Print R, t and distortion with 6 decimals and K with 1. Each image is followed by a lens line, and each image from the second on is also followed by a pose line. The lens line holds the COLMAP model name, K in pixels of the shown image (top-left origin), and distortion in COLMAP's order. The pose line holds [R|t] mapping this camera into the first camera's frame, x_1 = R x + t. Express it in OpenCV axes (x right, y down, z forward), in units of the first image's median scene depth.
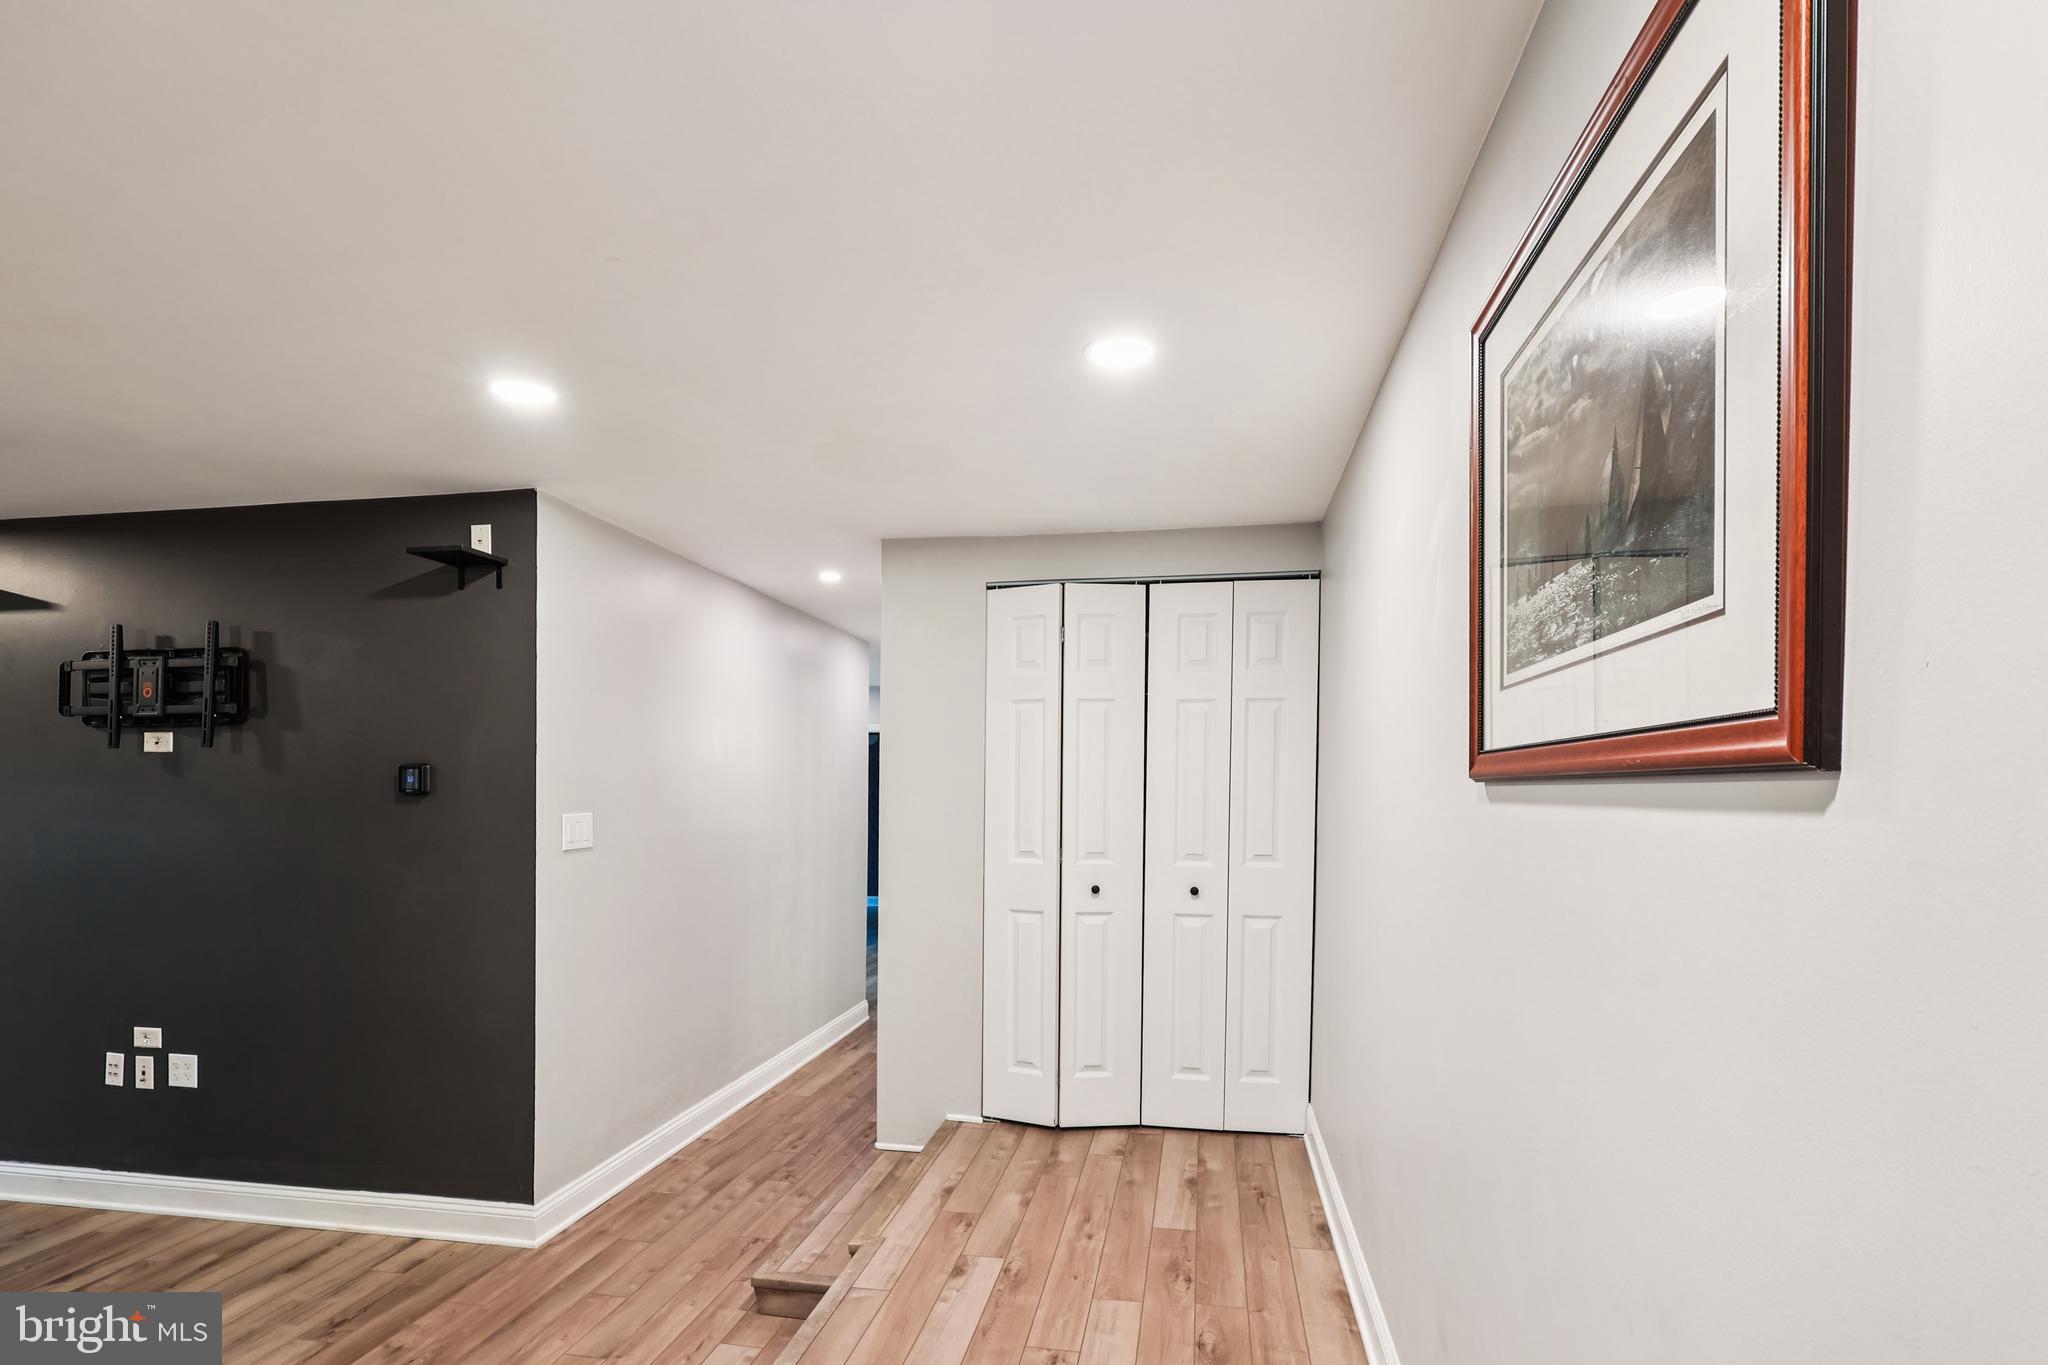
lens RADIAL K [[961.6, 0, 1036.2], [0, 961.6, 811.3], [0, 0, 1]] dist [0.003401, 0.001966]
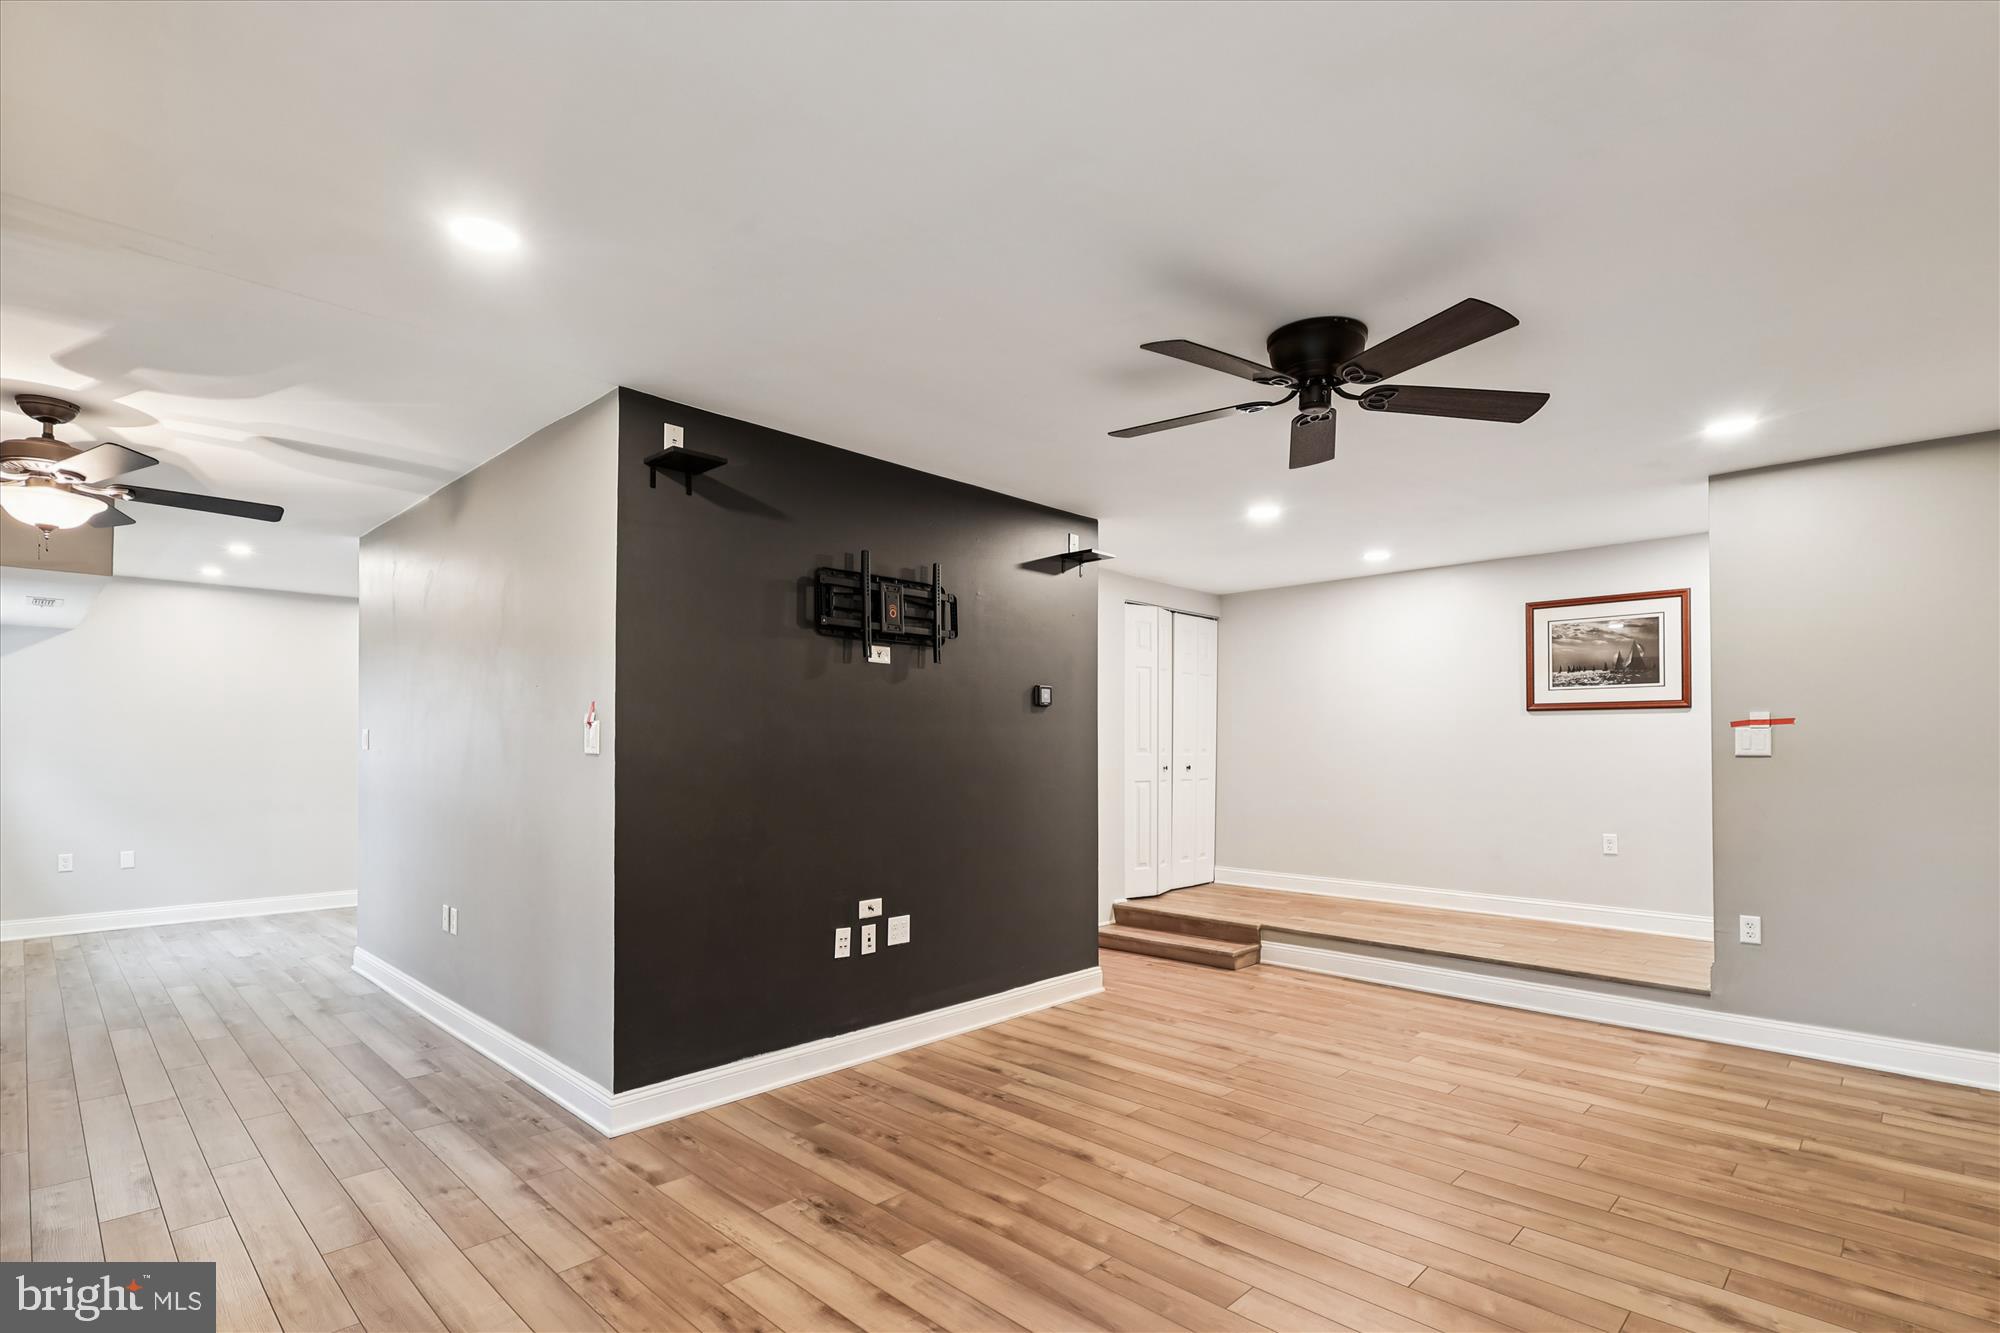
lens RADIAL K [[936.6, 0, 1001.3], [0, 936.6, 742.3], [0, 0, 1]] dist [-0.001022, 0.000051]
pose [[0.561745, 0.002918, 0.827306, -1.765121], [0.014917, 0.999795, -0.013655, 0.053086], [-0.827176, 0.020012, 0.561586, 0.237584]]
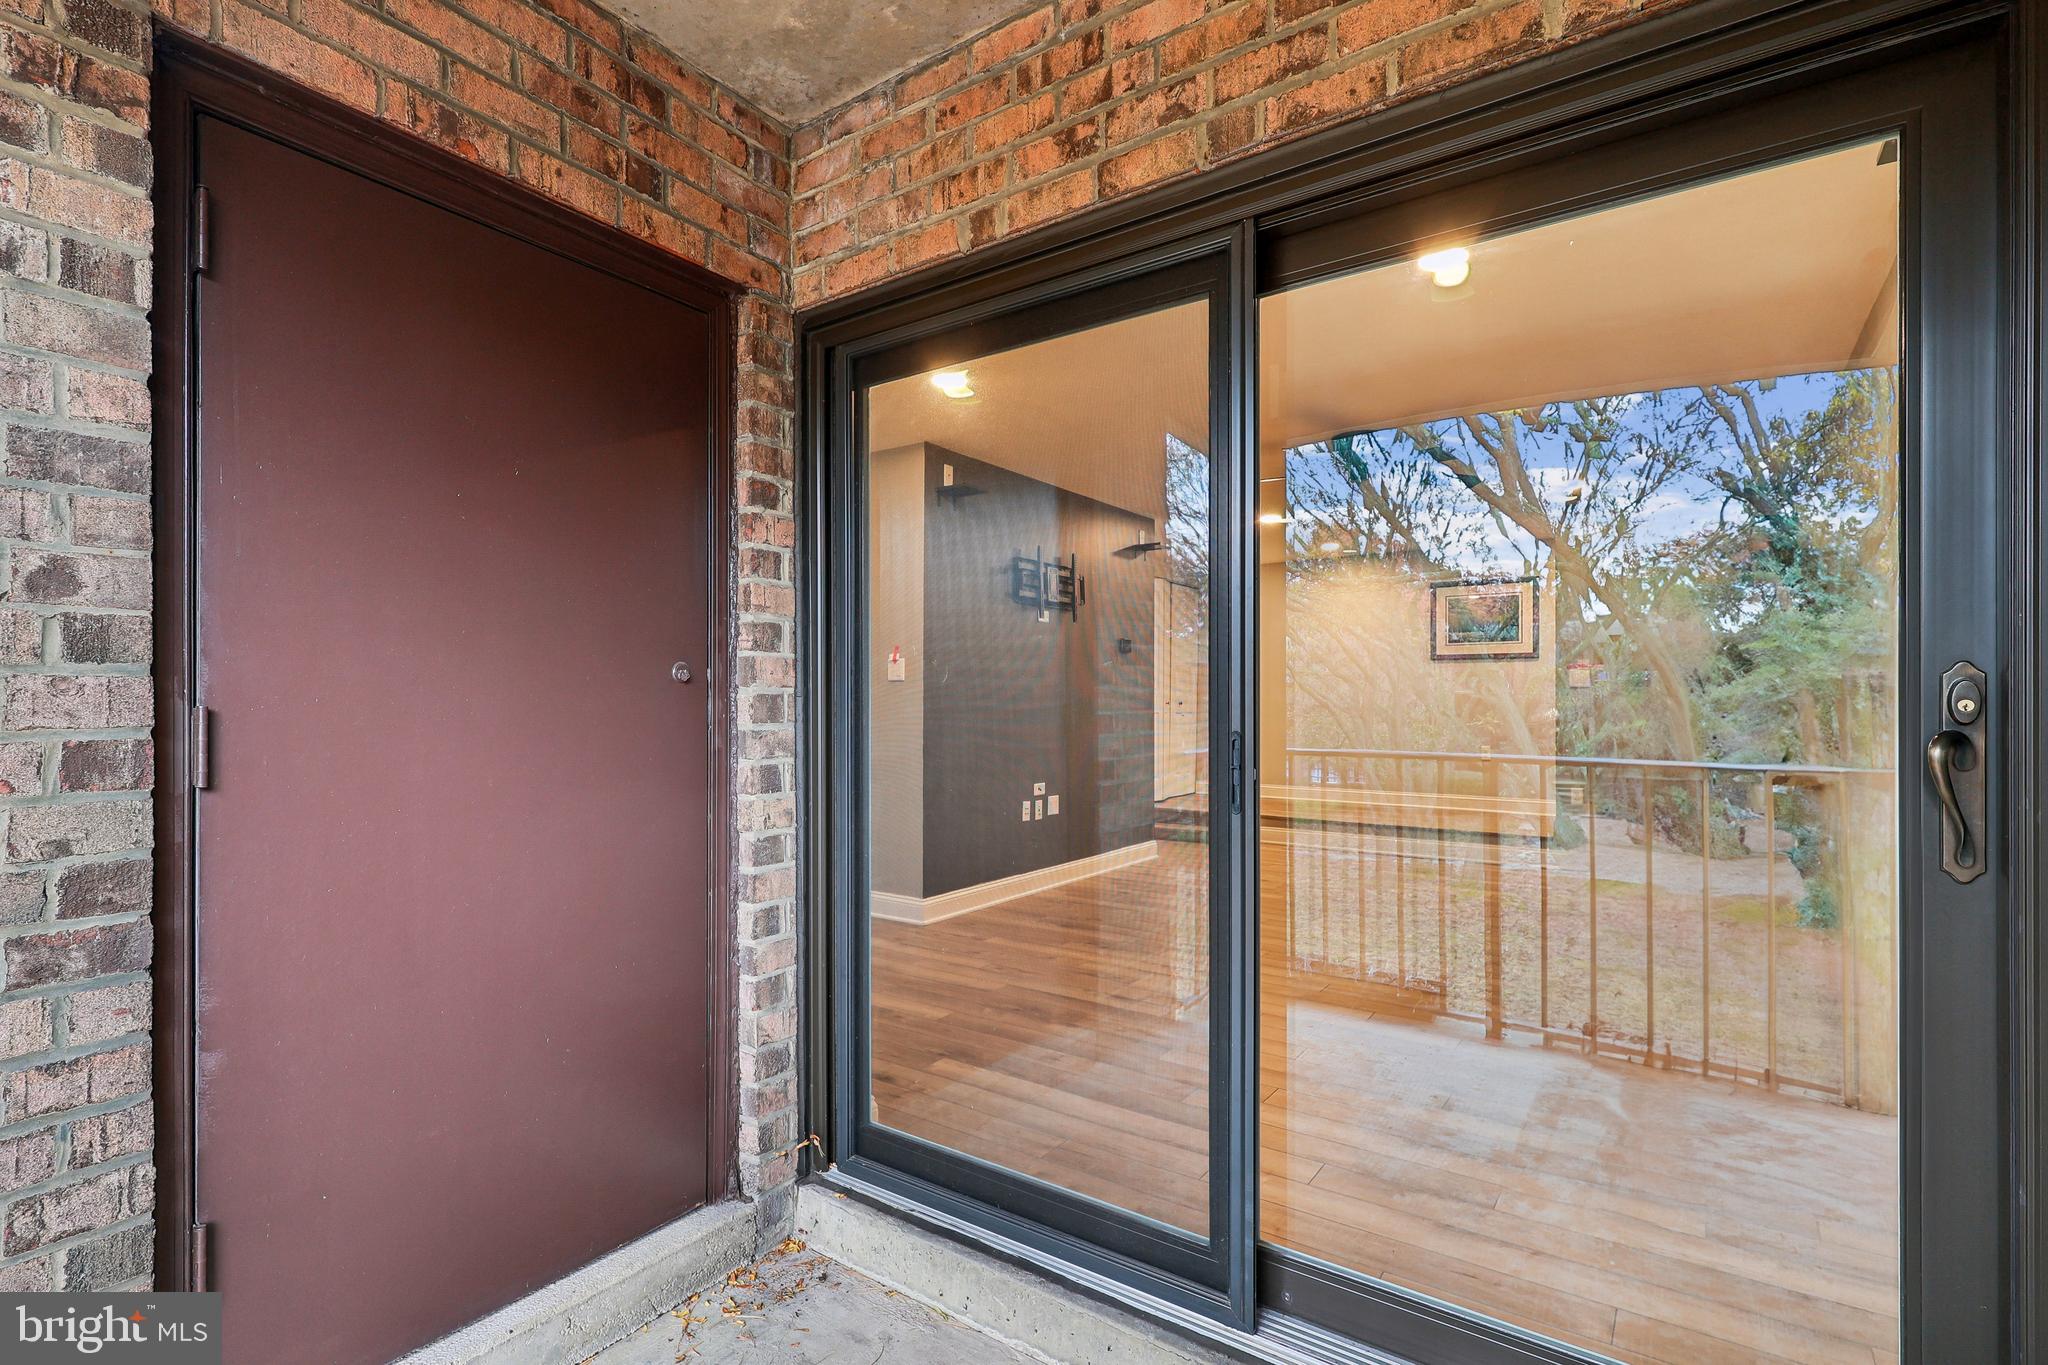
lens RADIAL K [[961.6, 0, 1010.5], [0, 961.6, 691.8], [0, 0, 1]] dist [0.003401, 0.001966]
pose [[0.428518, 0.006881, 0.903507, -2.478299], [0.014848, 0.999782, -0.014657, 0.087627], [-0.903411, 0.019696, 0.428322, 0.319356]]
